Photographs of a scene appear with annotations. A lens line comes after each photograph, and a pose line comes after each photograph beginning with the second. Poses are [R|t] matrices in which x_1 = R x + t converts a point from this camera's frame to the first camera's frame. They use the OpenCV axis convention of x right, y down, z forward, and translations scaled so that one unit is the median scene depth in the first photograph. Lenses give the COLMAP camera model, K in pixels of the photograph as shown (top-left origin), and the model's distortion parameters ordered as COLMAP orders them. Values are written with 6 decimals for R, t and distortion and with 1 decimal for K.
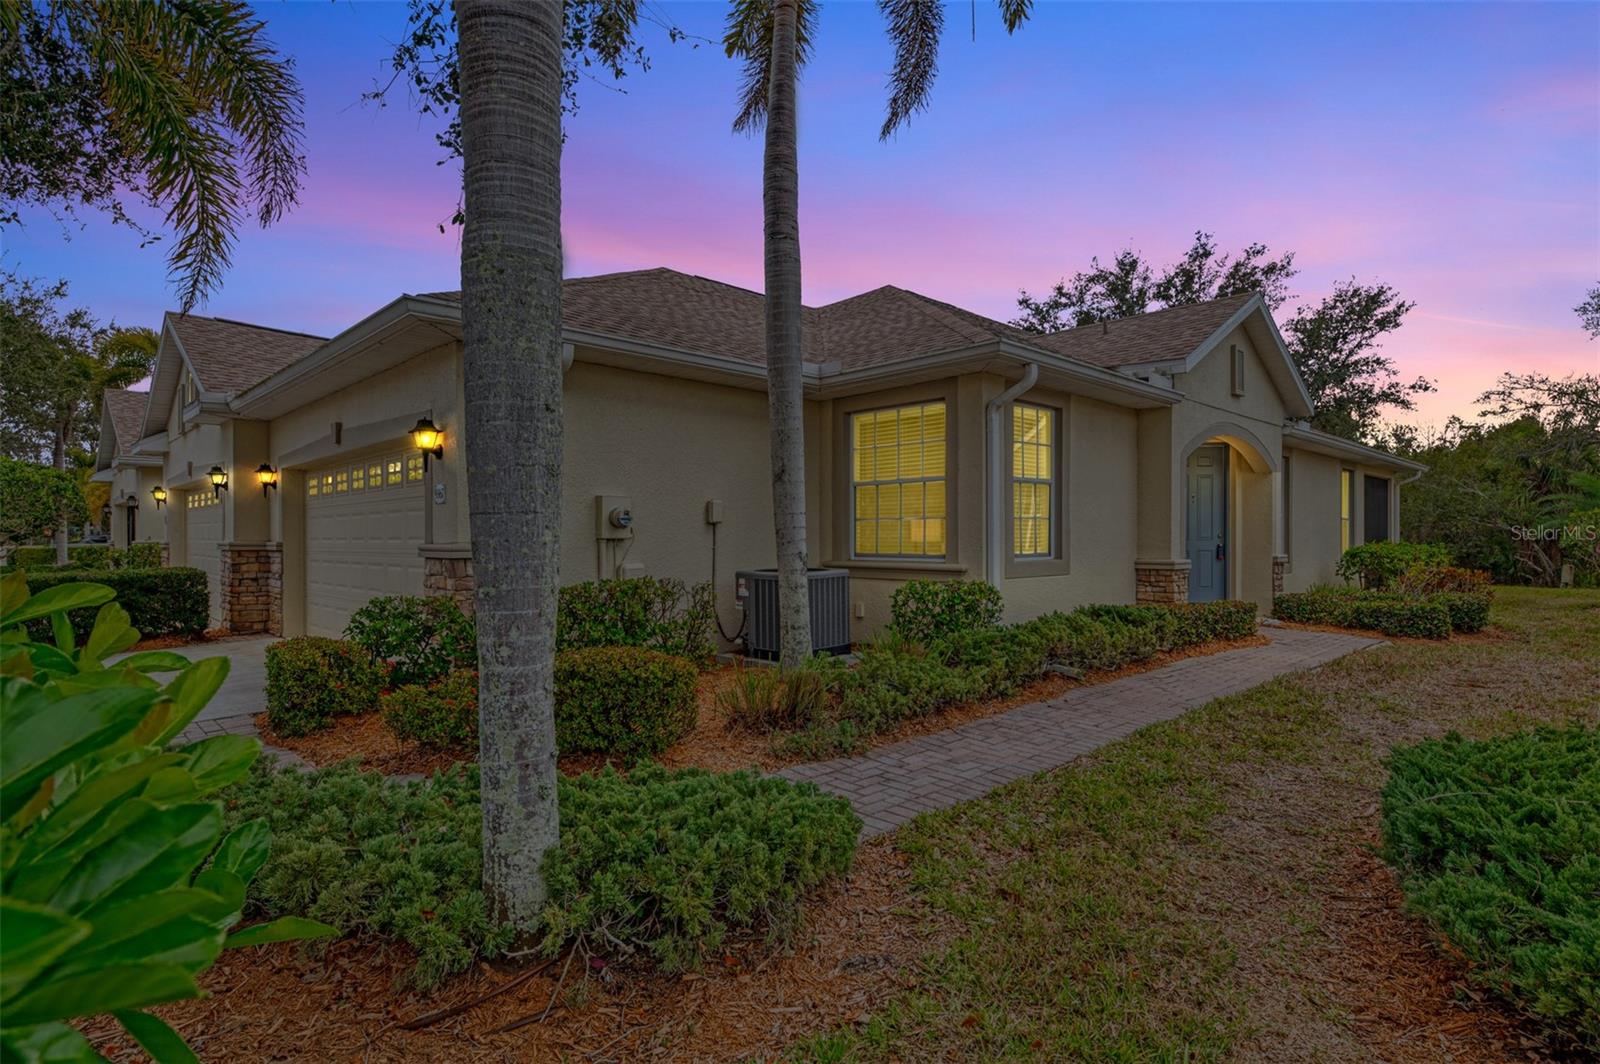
lens RADIAL K [[834.9, 0, 800.3], [0, 834.9, 536.8], [0, 0, 1]] dist [0.003726, 0.001218]
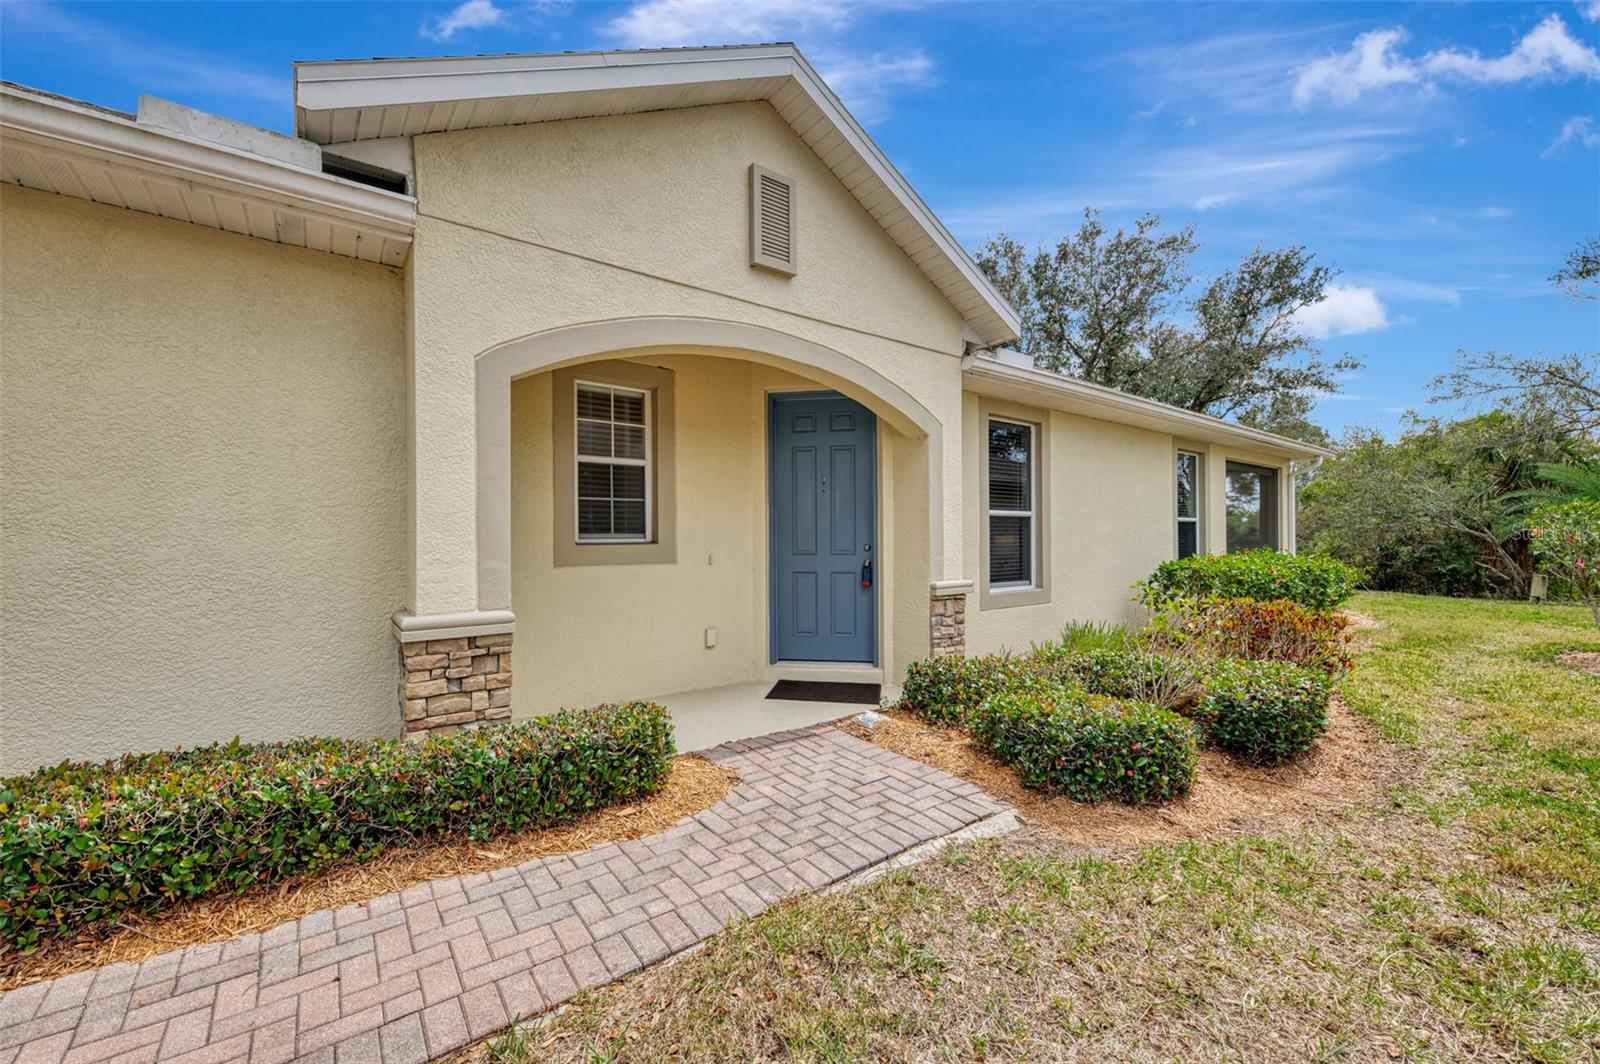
lens RADIAL K [[651.9, 0, 799.4], [0, 651.9, 536.9], [0, 0, 1]] dist [-0.004532, -0.000781]
pose [[0.992959, -0.005109, -0.118349, 0.249730], [0.004606, 0.999979, -0.004526, -0.003436], [0.118370, 0.003949, 0.992962, 0.262489]]
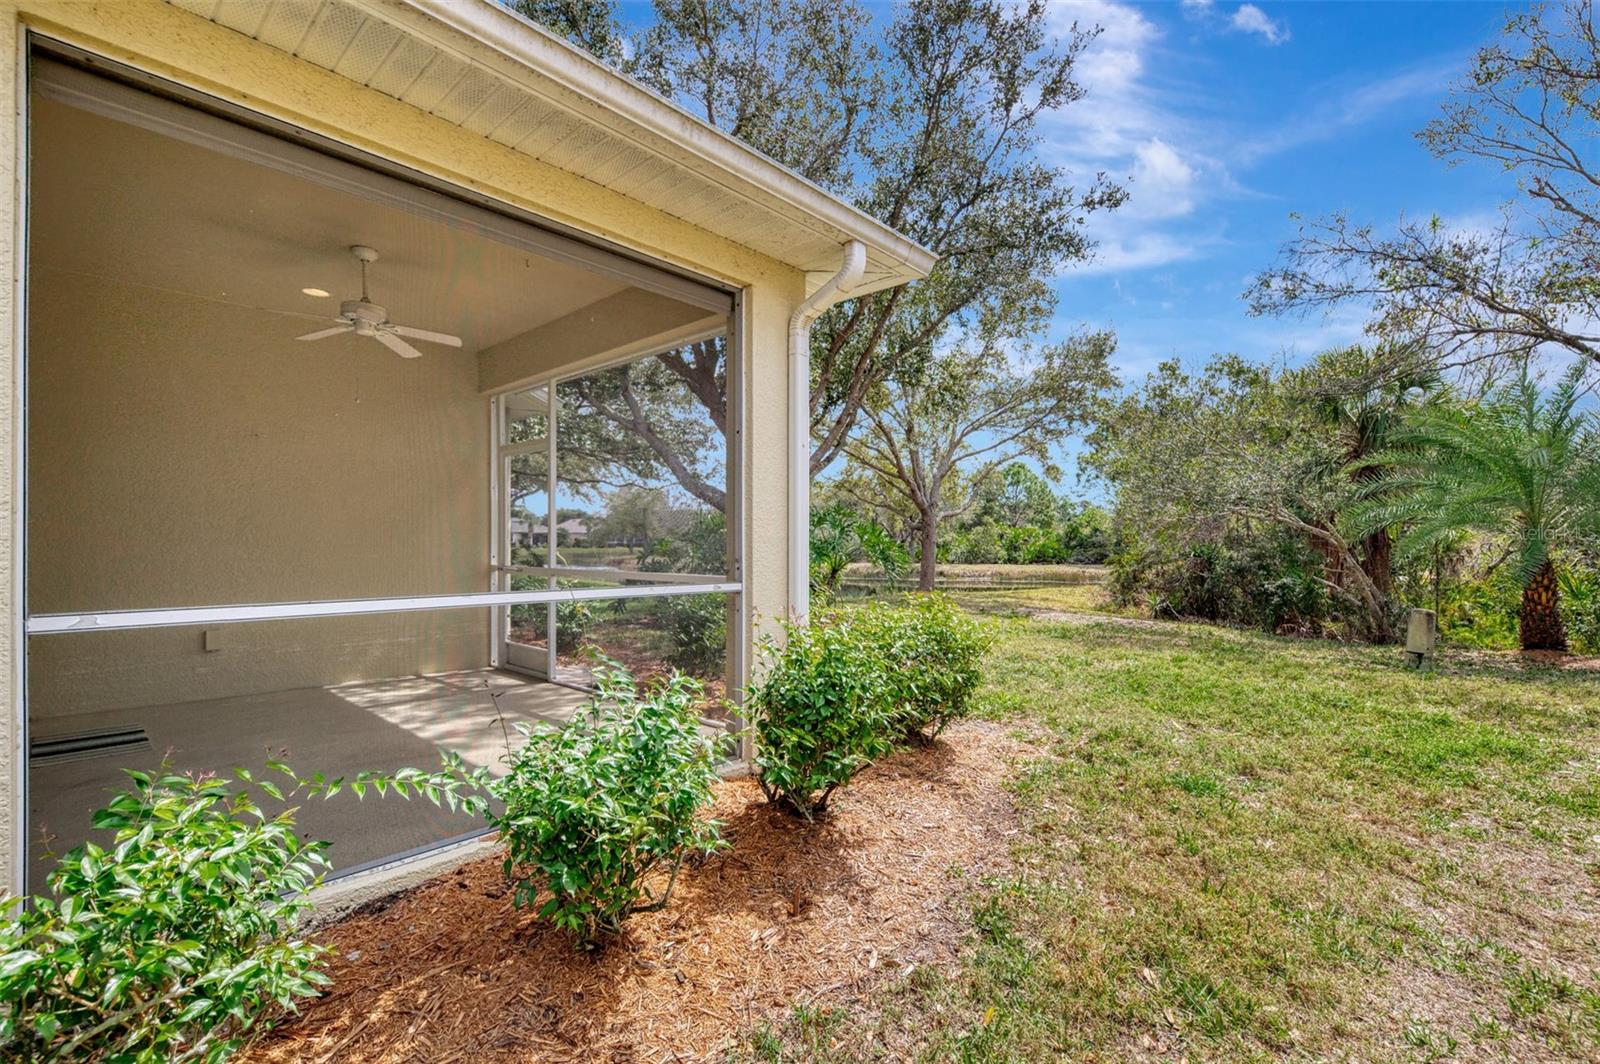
lens RADIAL K [[710.2, 0, 804.1], [0, 710.2, 536.0], [0, 0, 1]] dist [0.001997, 0.000133]
pose [[0.997741, 0.002542, 0.067132, 0.527462], [-0.002182, 0.999983, -0.005435, -0.000040], [-0.067144, 0.005277, 0.997729, 0.601984]]
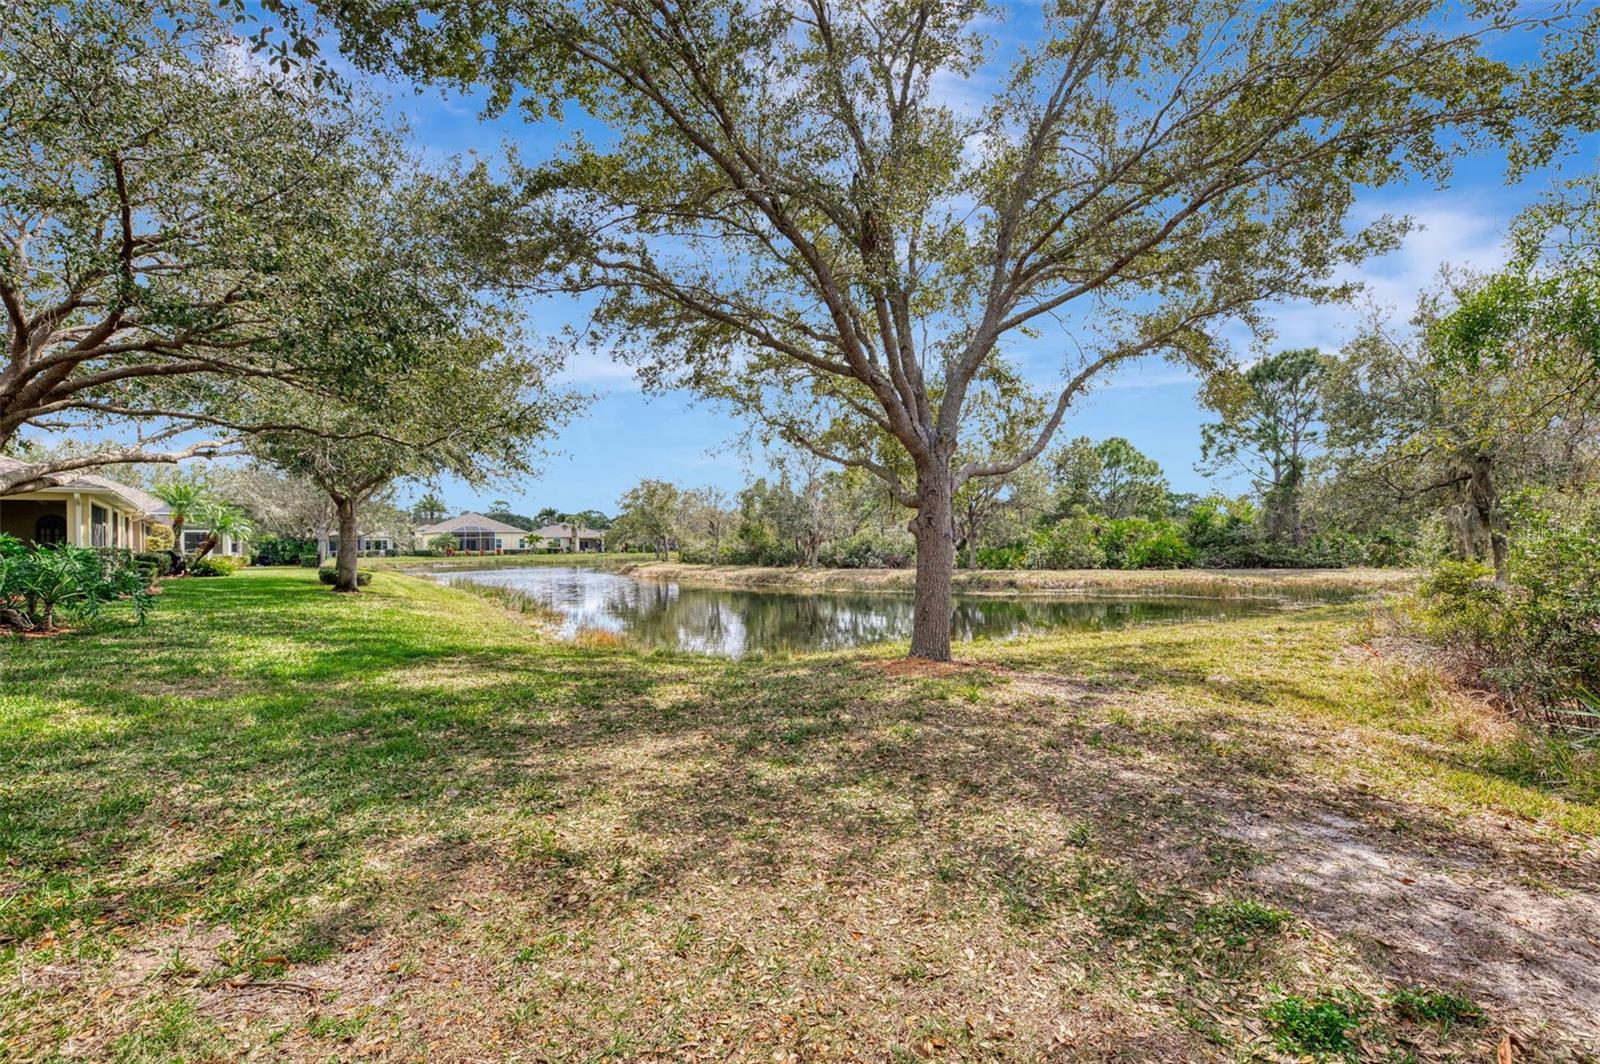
lens RADIAL K [[688.0, 0, 793.2], [0, 688.0, 541.8], [0, 0, 1]] dist [-0.013423, -0.000085]
pose [[0.997393, -0.012454, -0.071084, 0.675205], [0.012351, 0.999922, -0.001885, 0.004635], [0.071101, 0.001002, 0.997469, 1.060342]]
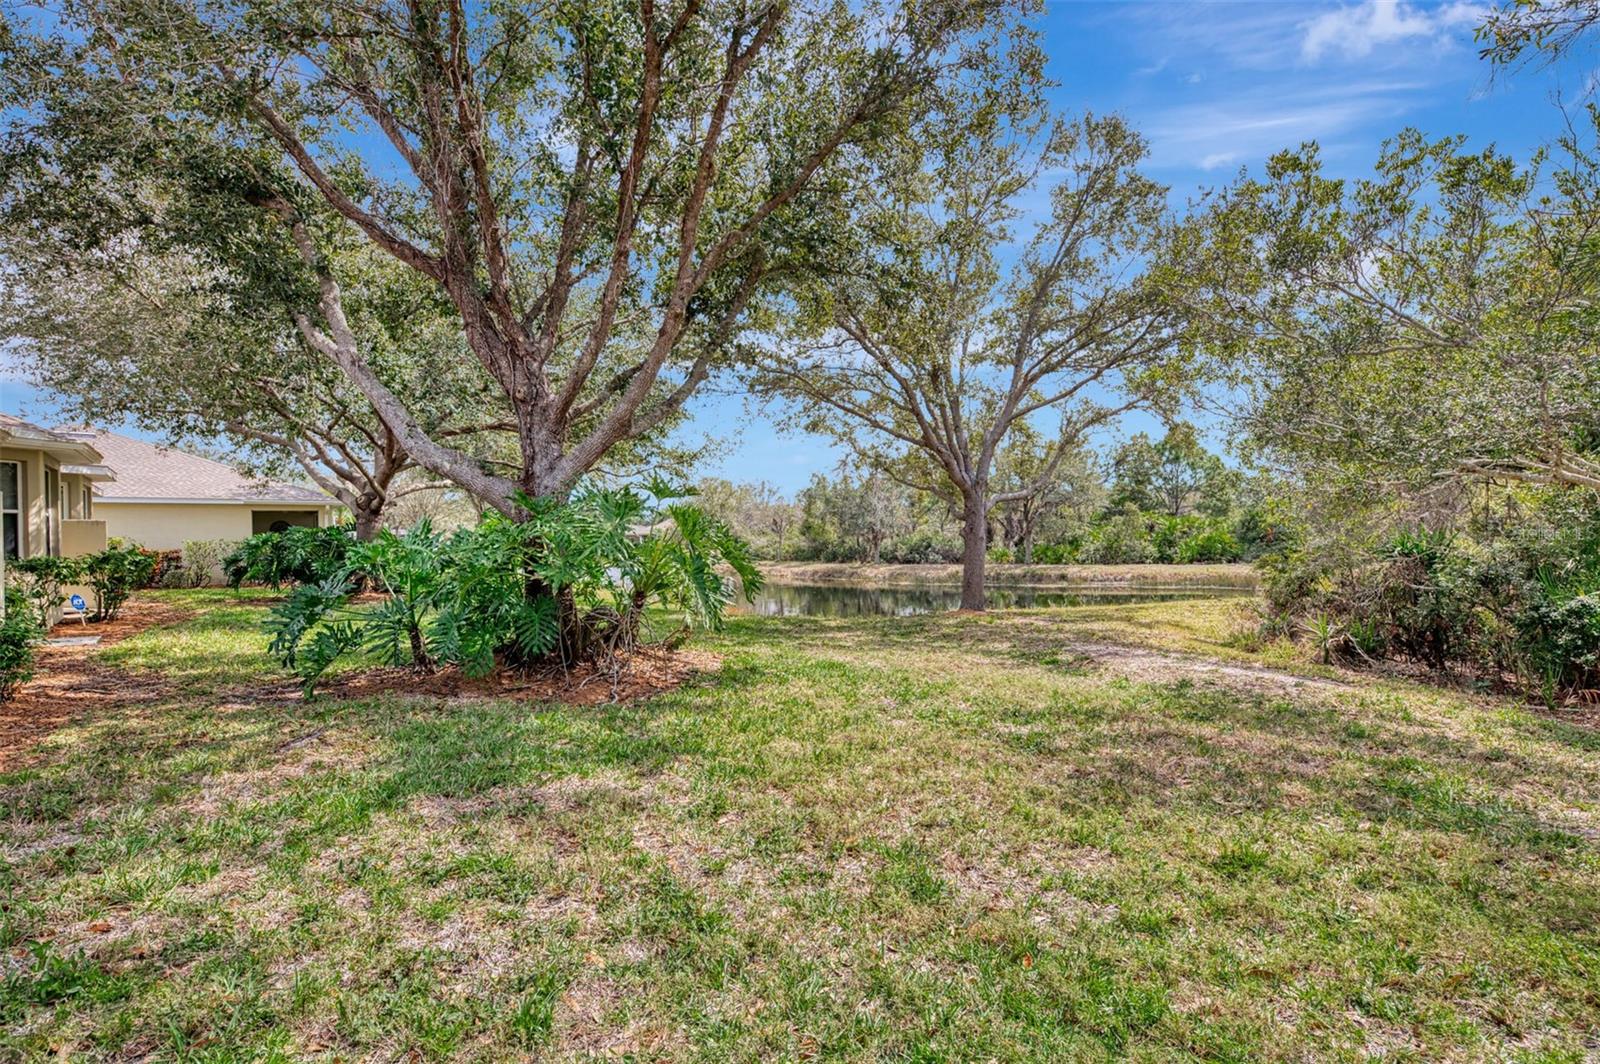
lens RADIAL K [[780.4, 0, 795.0], [0, 780.4, 538.0], [0, 0, 1]] dist [0.000743, -0.000226]
pose [[0.991792, -0.016363, -0.126813, 0.656145], [0.016294, 0.999866, -0.001583, 0.000786], [0.126822, -0.000497, 0.991925, 0.768310]]
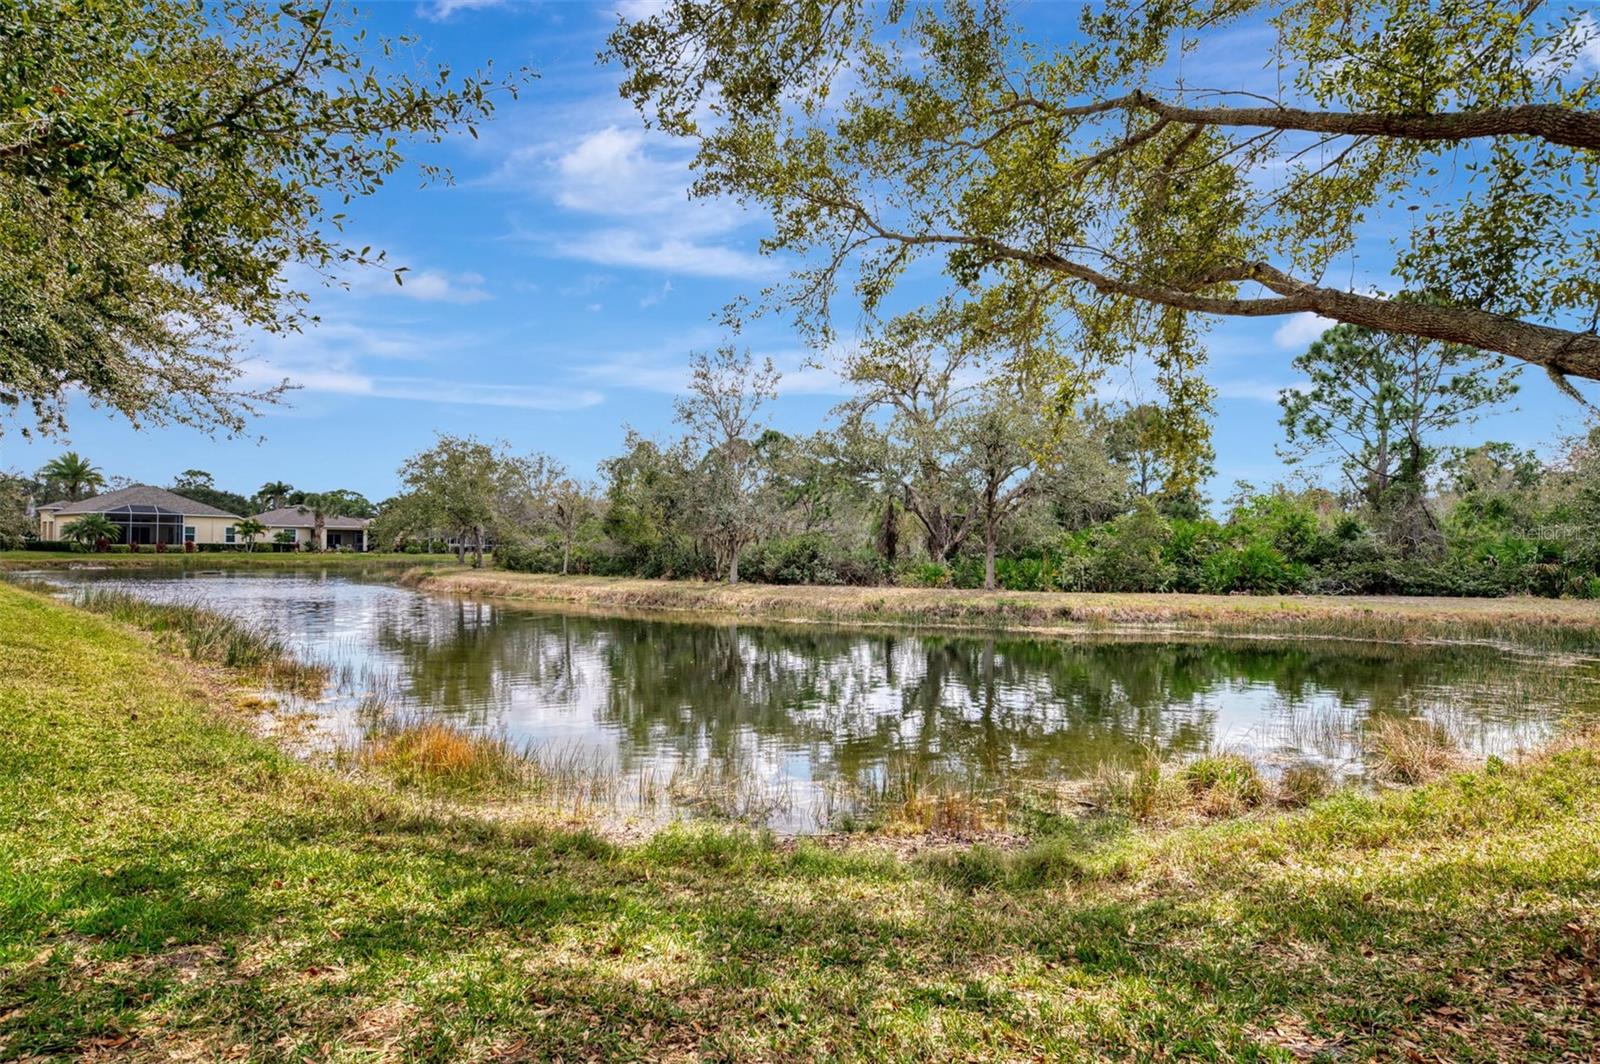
lens RADIAL K [[909.5, 0, 795.0], [0, 909.5, 534.2], [0, 0, 1]] dist [-0.000414, -0.000254]
pose [[0.994019, 0.012978, 0.108433, 0.561753], [-0.011437, 0.999825, -0.014823, 0.009798], [-0.108607, 0.013494, 0.993993, 1.294371]]
